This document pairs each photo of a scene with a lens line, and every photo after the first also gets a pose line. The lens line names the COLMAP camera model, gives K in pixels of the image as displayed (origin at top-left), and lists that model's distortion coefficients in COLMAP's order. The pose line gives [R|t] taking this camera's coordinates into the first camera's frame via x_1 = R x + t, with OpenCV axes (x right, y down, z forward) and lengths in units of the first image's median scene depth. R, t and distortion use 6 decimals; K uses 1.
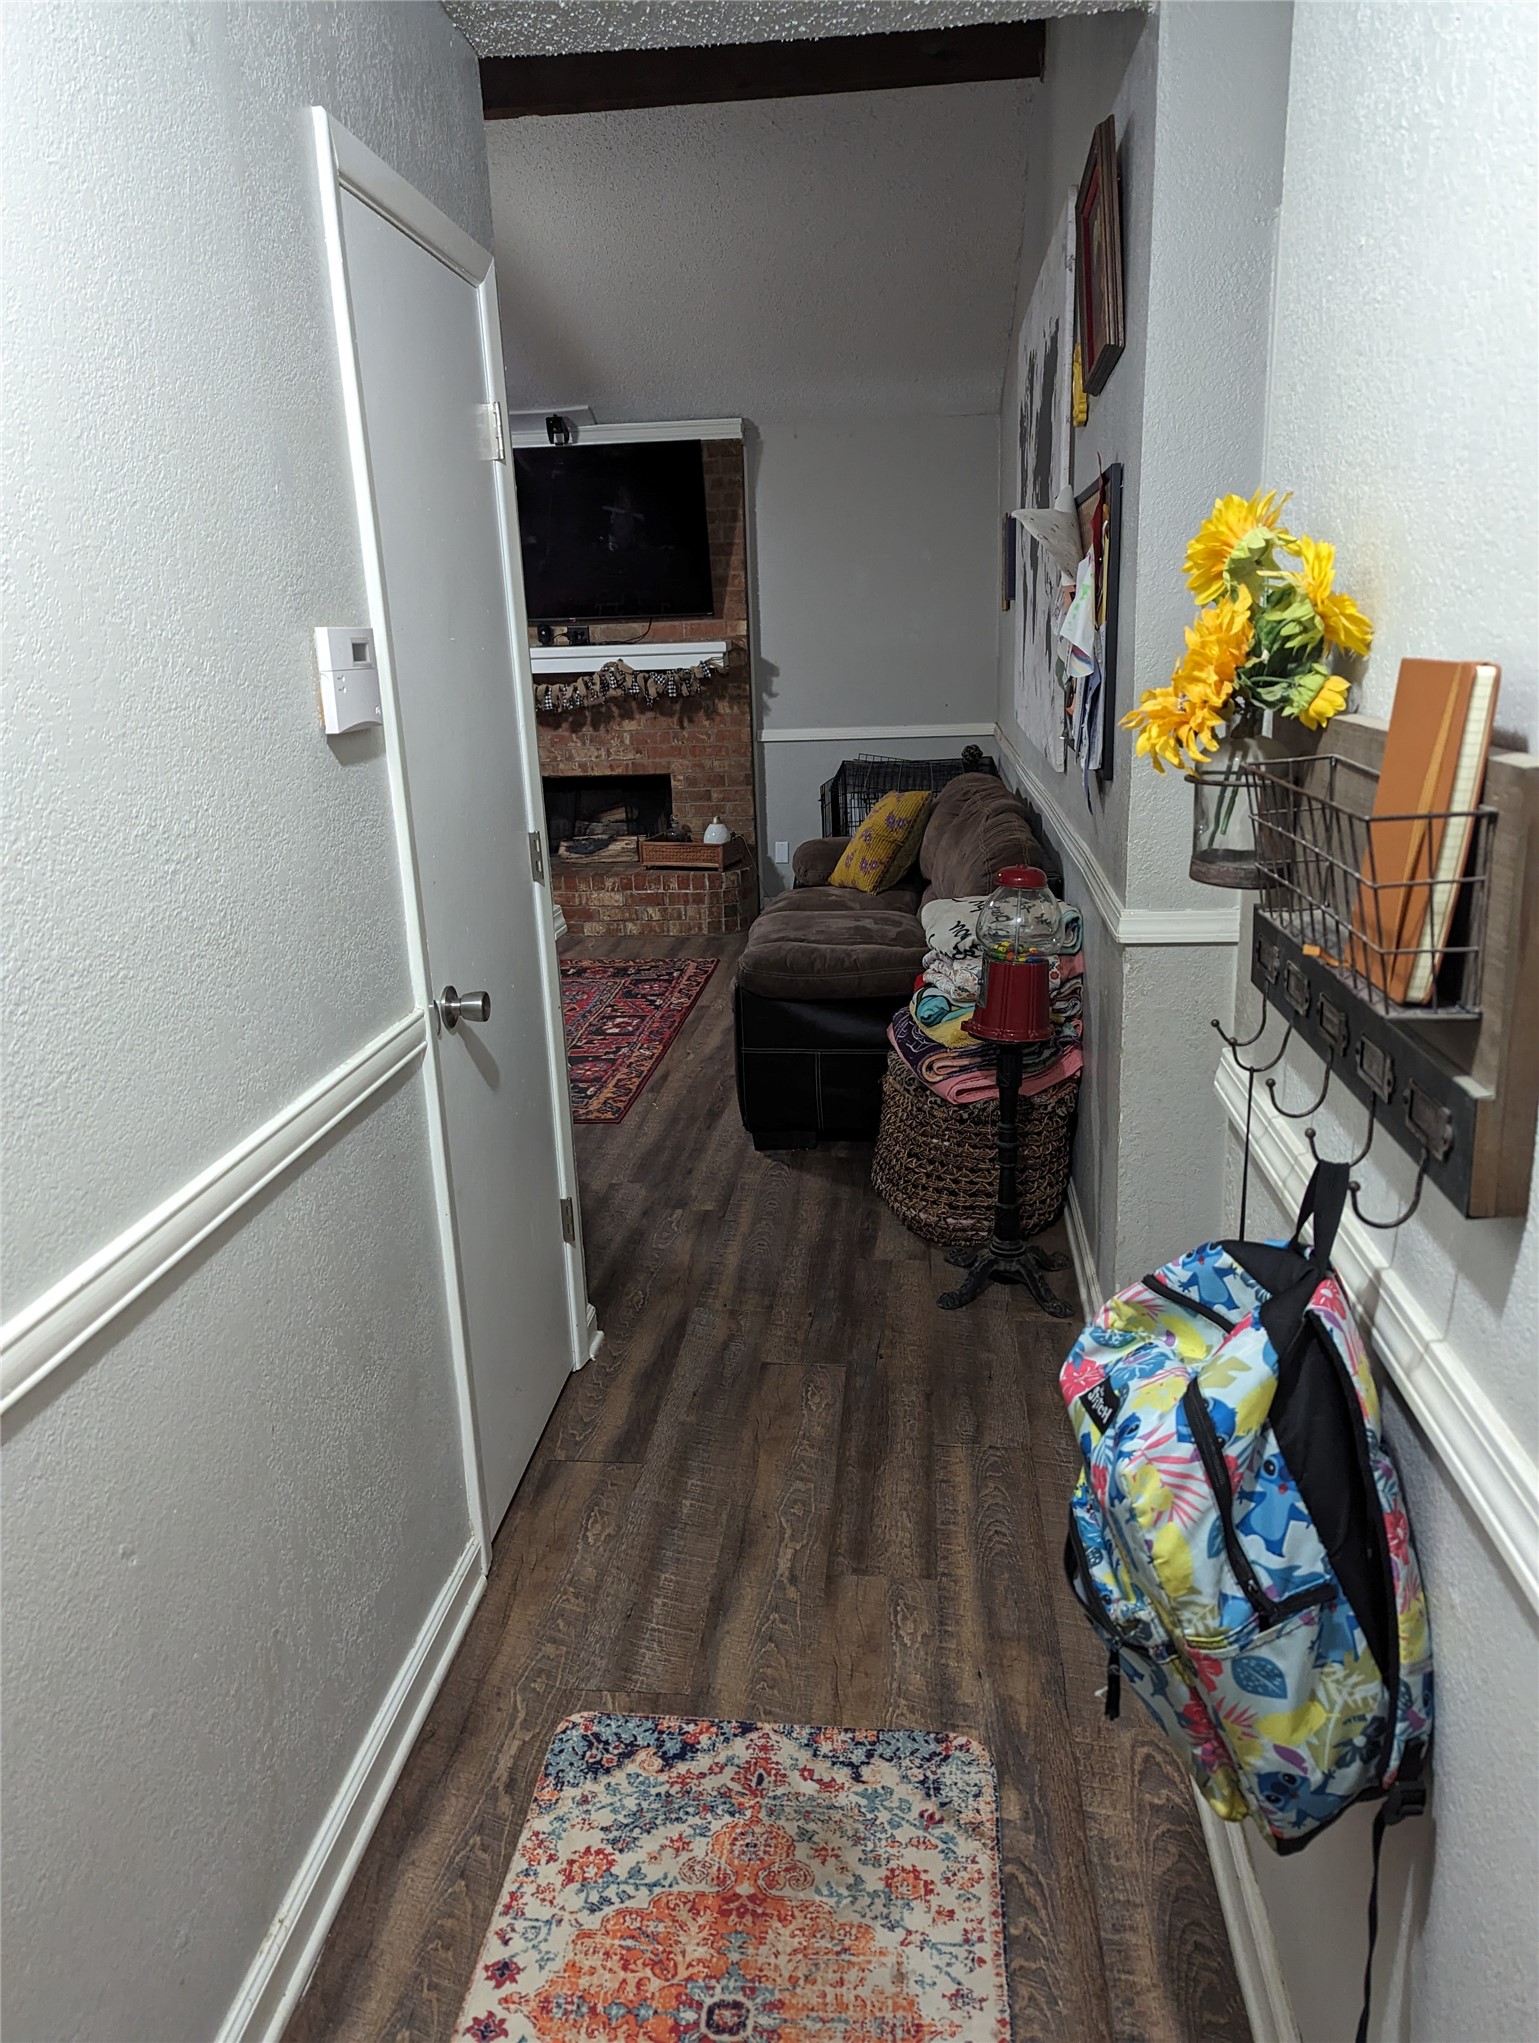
lens RADIAL K [[1438.5, 0, 773.1], [0, 1438.5, 1031.8], [0, 0, 1]] dist [0.075330, -0.068757]
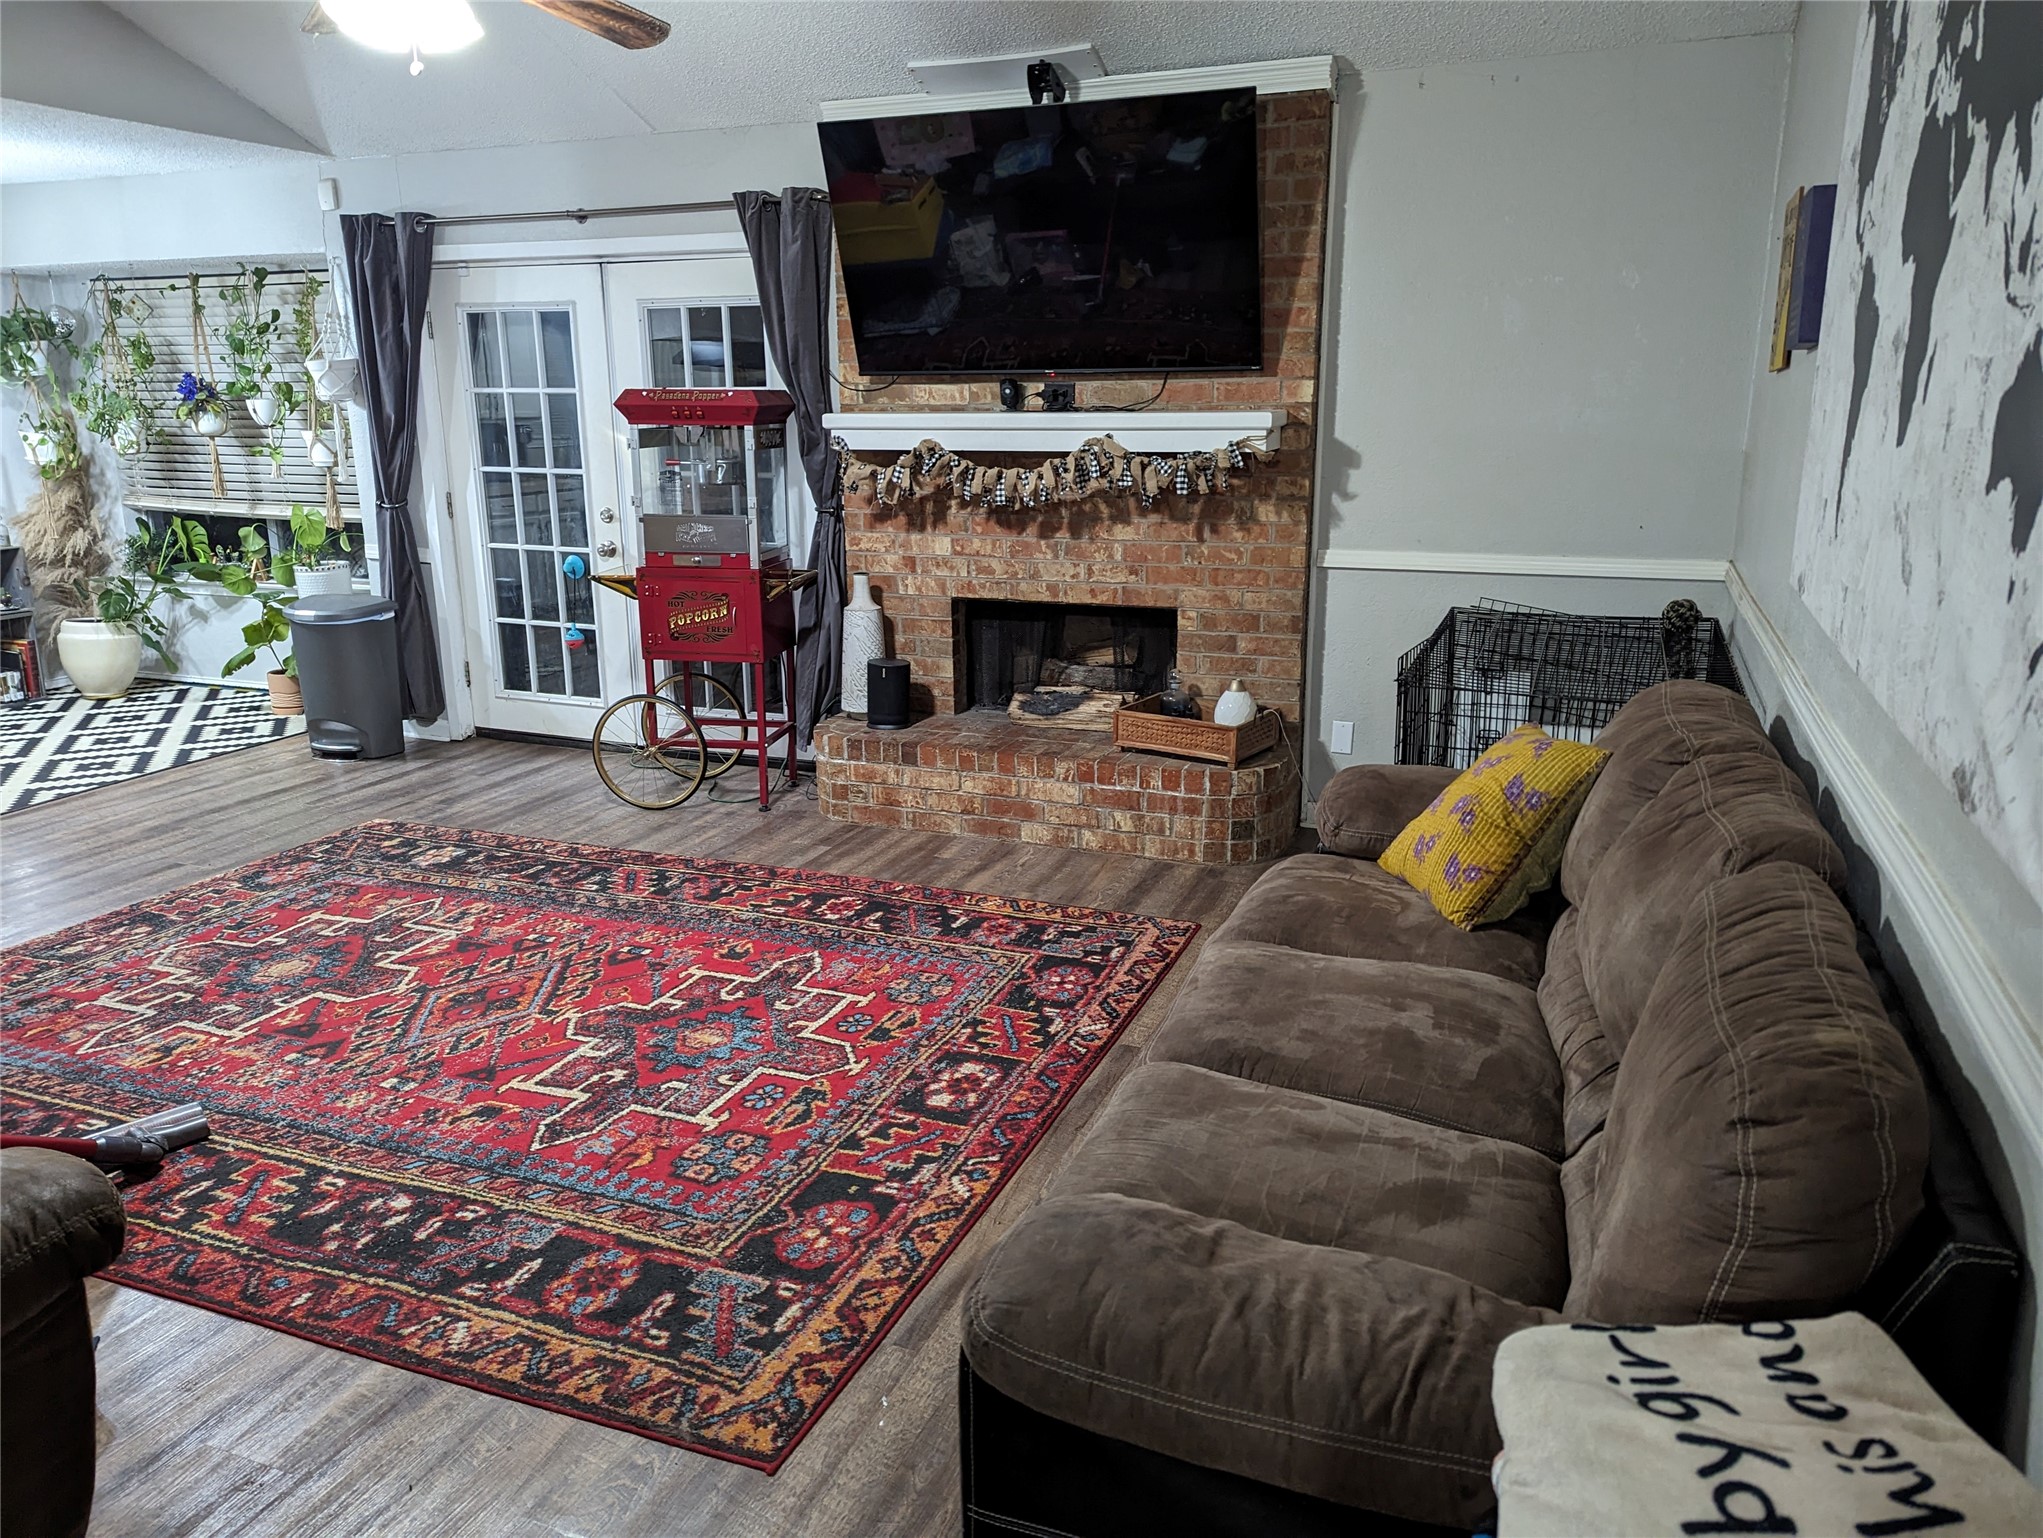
lens RADIAL K [[1438.5, 0, 1023.3], [0, 1438.5, 757.3], [0, 0, 1]] dist [0.075330, -0.068757]
pose [[0.961004, 0.096238, -0.259248, 0.040344], [-0.101957, 0.994751, -0.008673, -0.102377], [0.257052, 0.034767, 0.965772, 0.363521]]
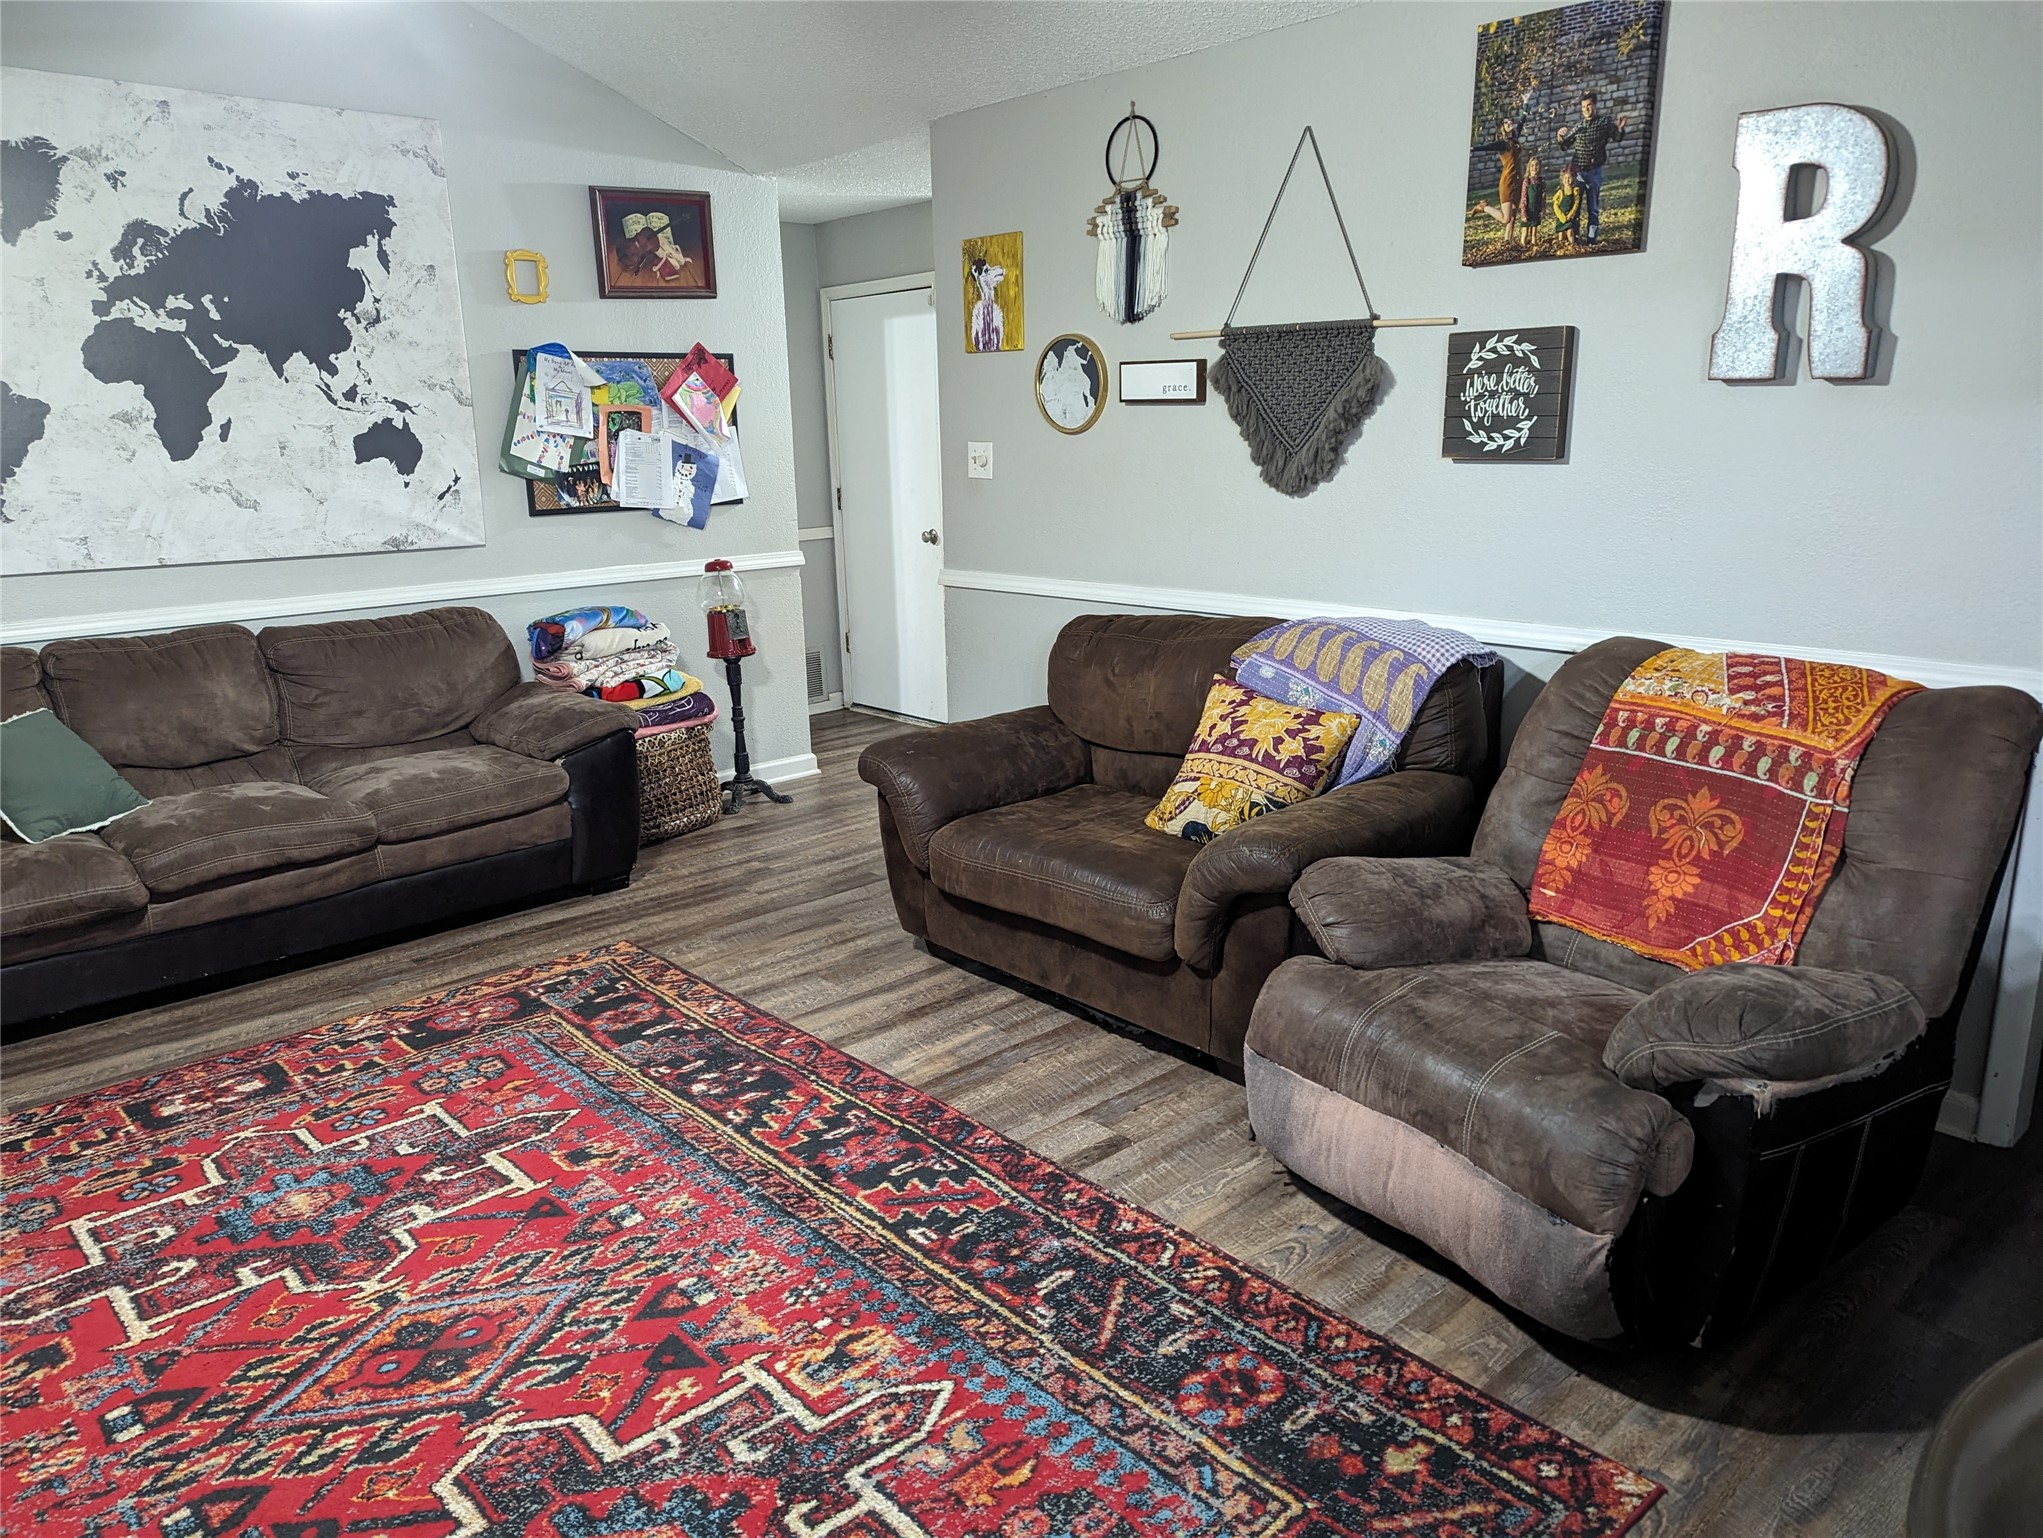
lens RADIAL K [[1438.5, 0, 1014.3], [0, 1438.5, 760.6], [0, 0, 1]] dist [0.075330, -0.068757]
pose [[-0.742710, -0.101199, 0.661922, -0.578741], [0.228802, 0.890663, 0.392899, -0.226440], [-0.629310, 0.443259, -0.638349, 0.883542]]
